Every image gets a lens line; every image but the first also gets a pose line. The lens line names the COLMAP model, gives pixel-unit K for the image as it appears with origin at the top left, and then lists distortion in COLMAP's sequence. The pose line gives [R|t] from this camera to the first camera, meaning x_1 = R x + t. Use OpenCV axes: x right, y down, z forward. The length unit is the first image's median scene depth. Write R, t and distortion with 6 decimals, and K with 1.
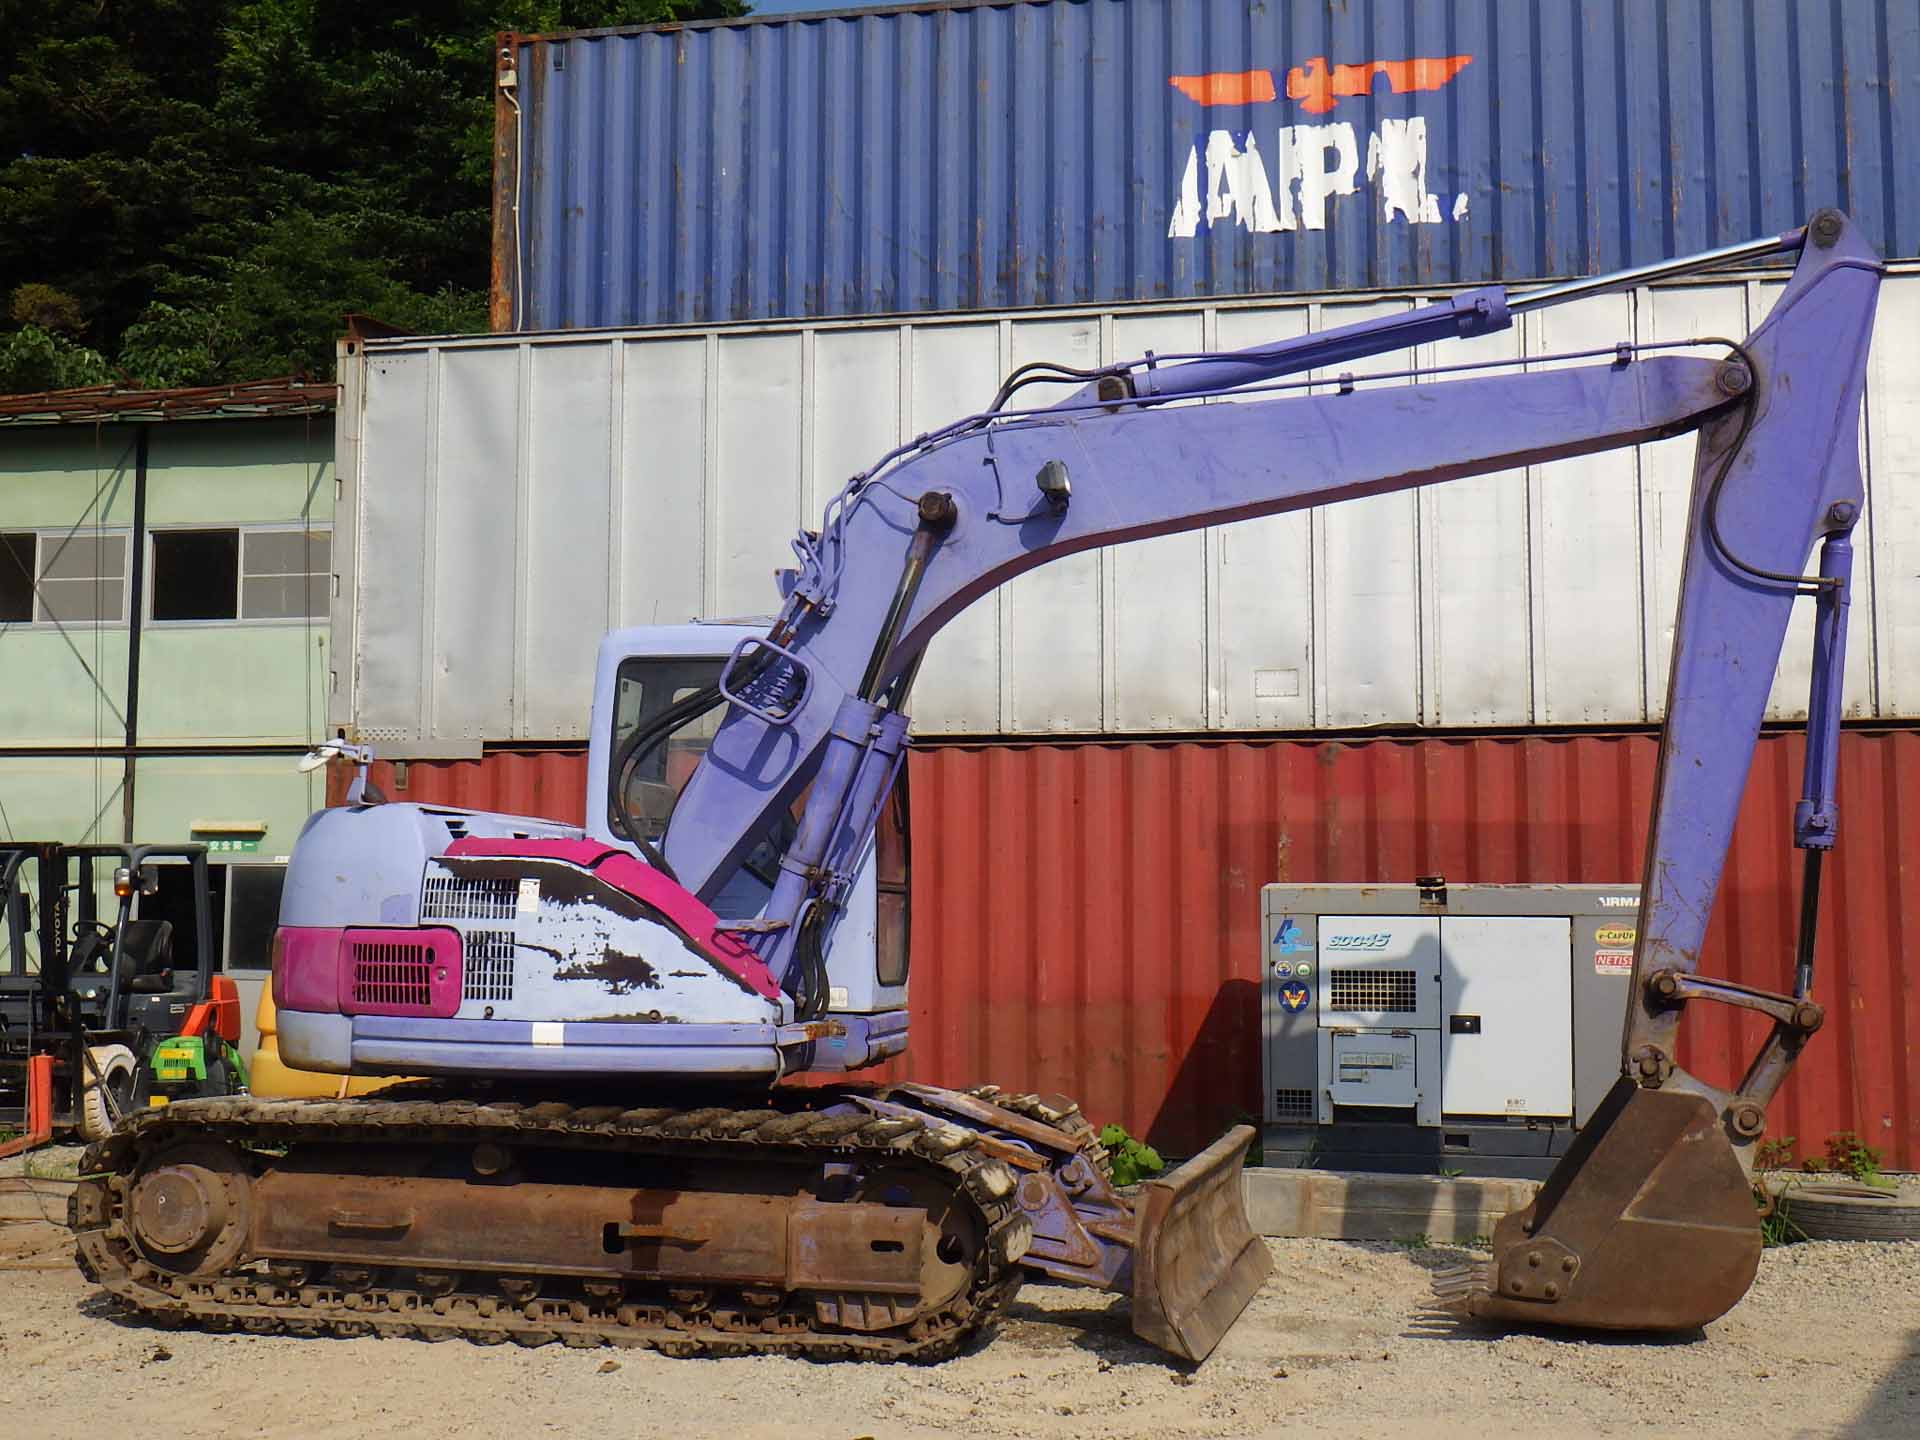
lens RADIAL K [[2335.6, 0, 966.8], [0, 2335.6, 716.1], [0, 0, 1]] dist [-0.003061, 0.000000]
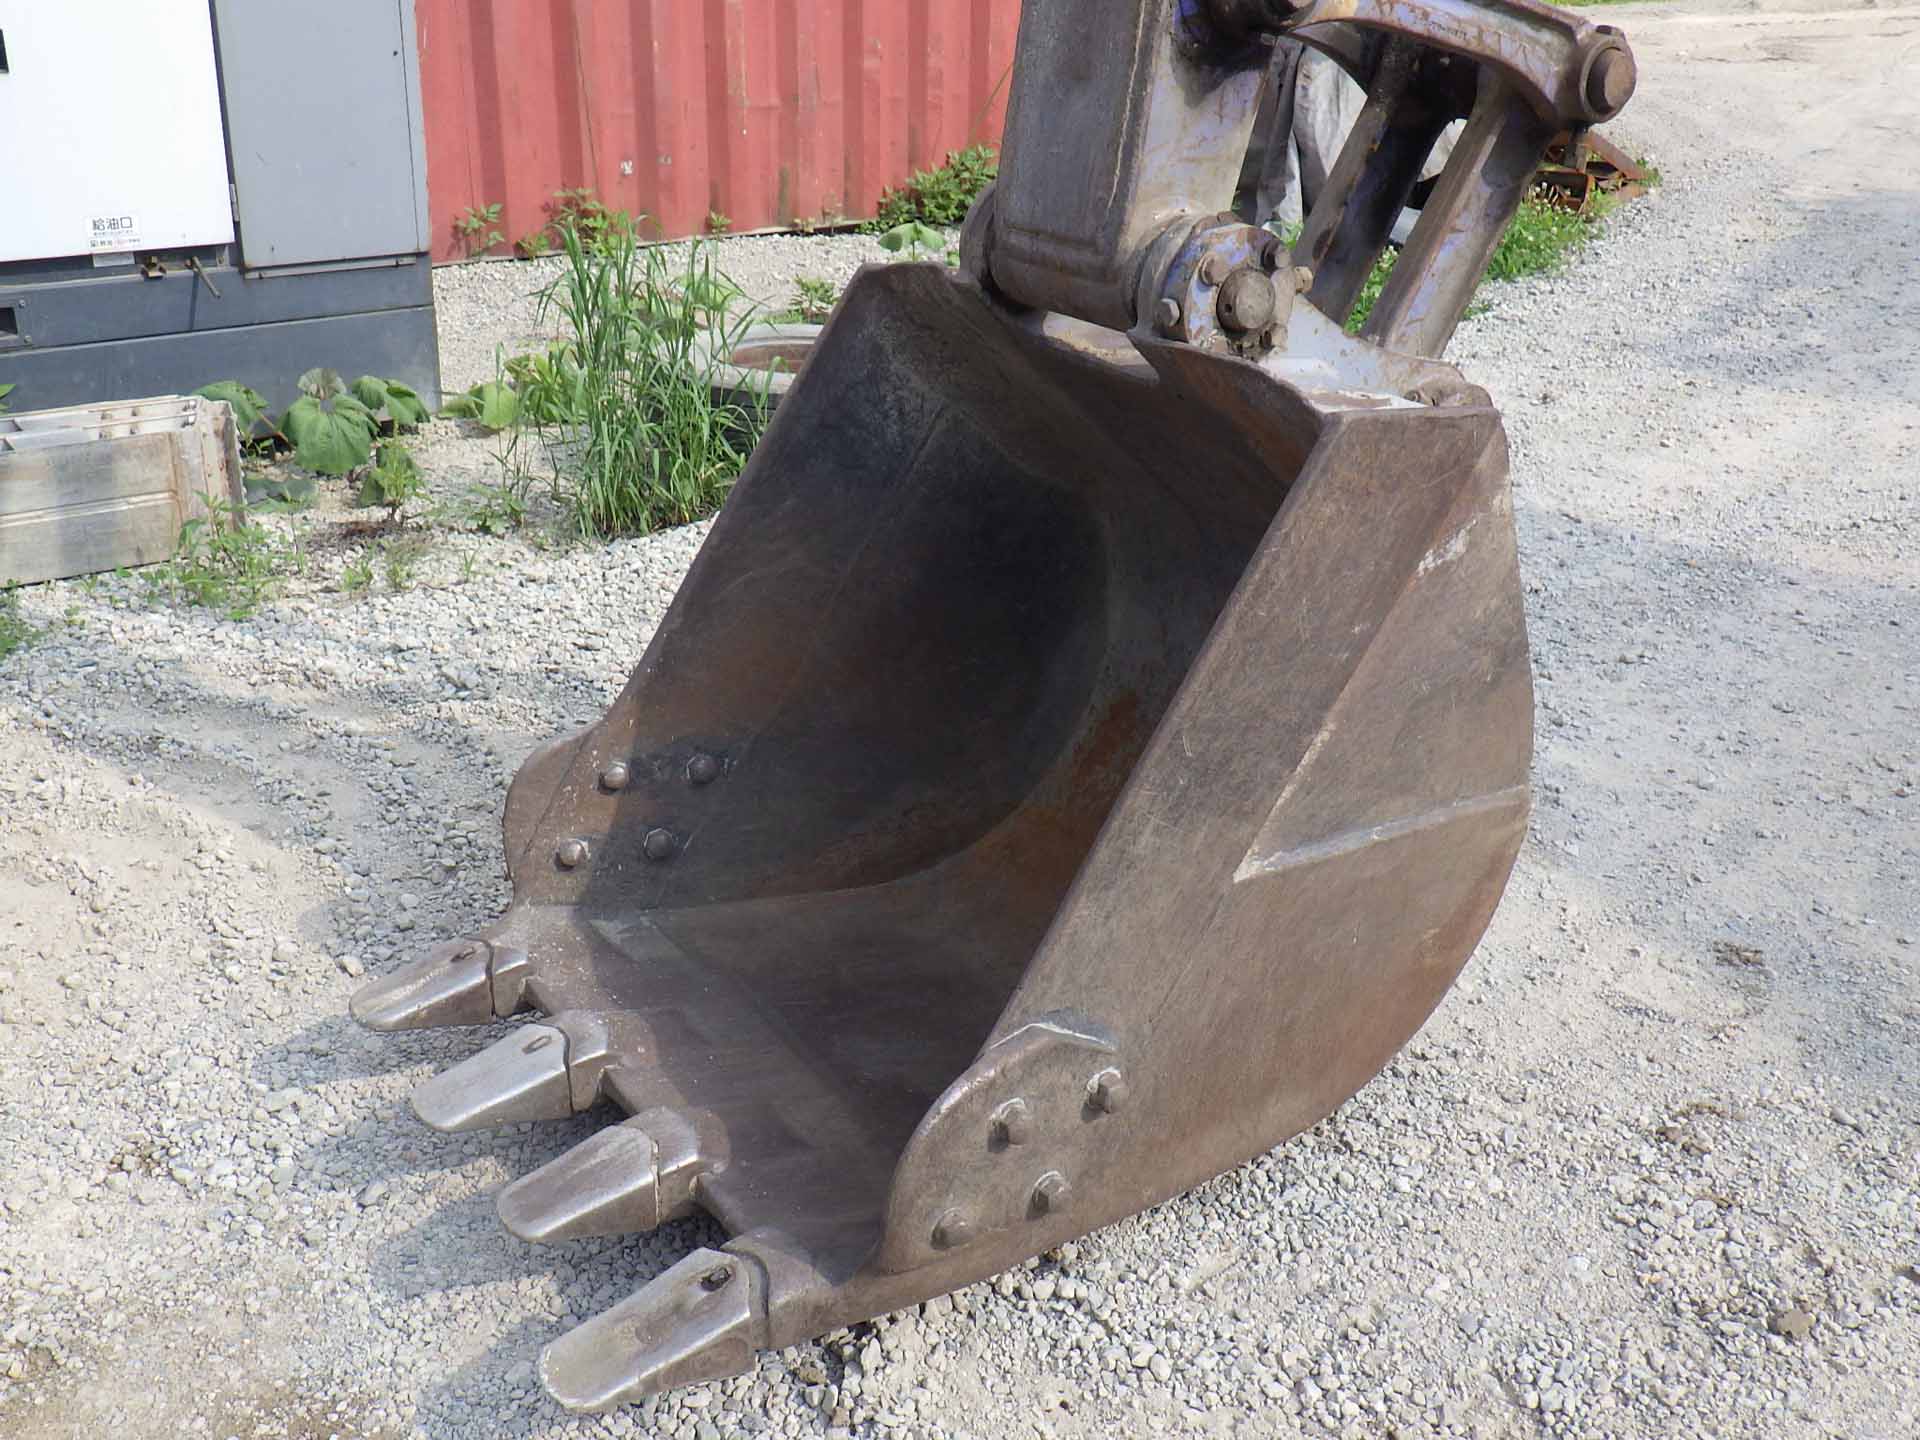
lens RADIAL K [[1900.1, 0, 954.3], [0, 1900.1, 717.5], [0, 0, 1]] dist [-0.004274, 0.000000]
pose [[0.699542, -0.282145, 0.656532, 0.070225], [-0.074940, 0.884720, 0.460059, 0.059562], [-0.710651, -0.371032, 0.597755, 0.552236]]
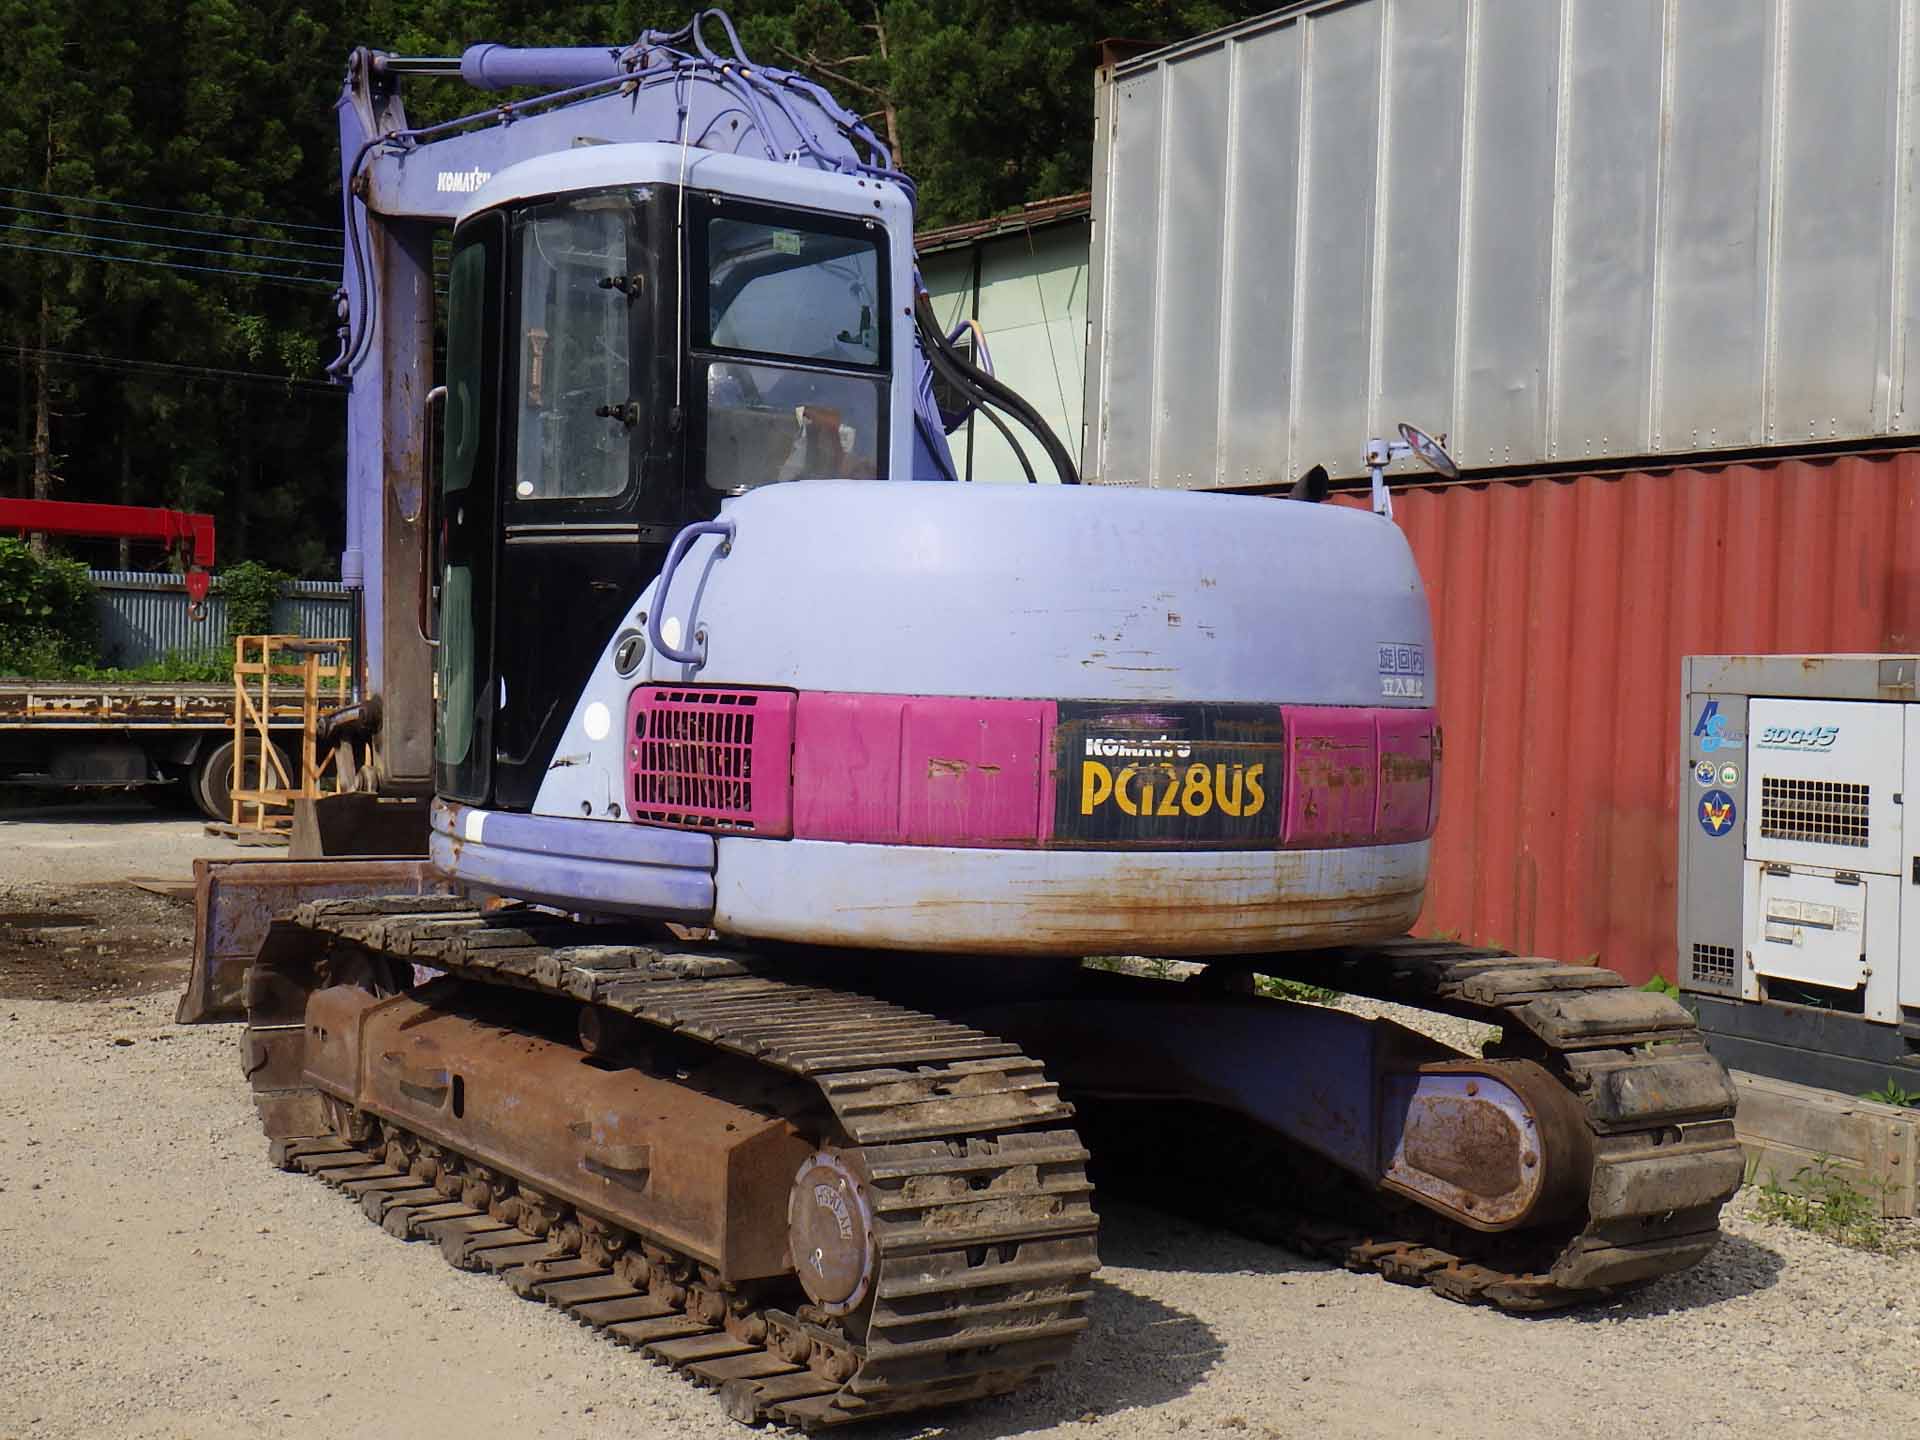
lens RADIAL K [[2335.6, 0, 943.8], [0, 2335.6, 707.0], [0, 0, 1]] dist [-0.003061, 0.000000]
pose [[0.684995, 0.035193, -0.727697, 0.436430], [0.028490, 0.996775, 0.075025, 0.027355], [0.727990, -0.072124, 0.681783, 0.326217]]
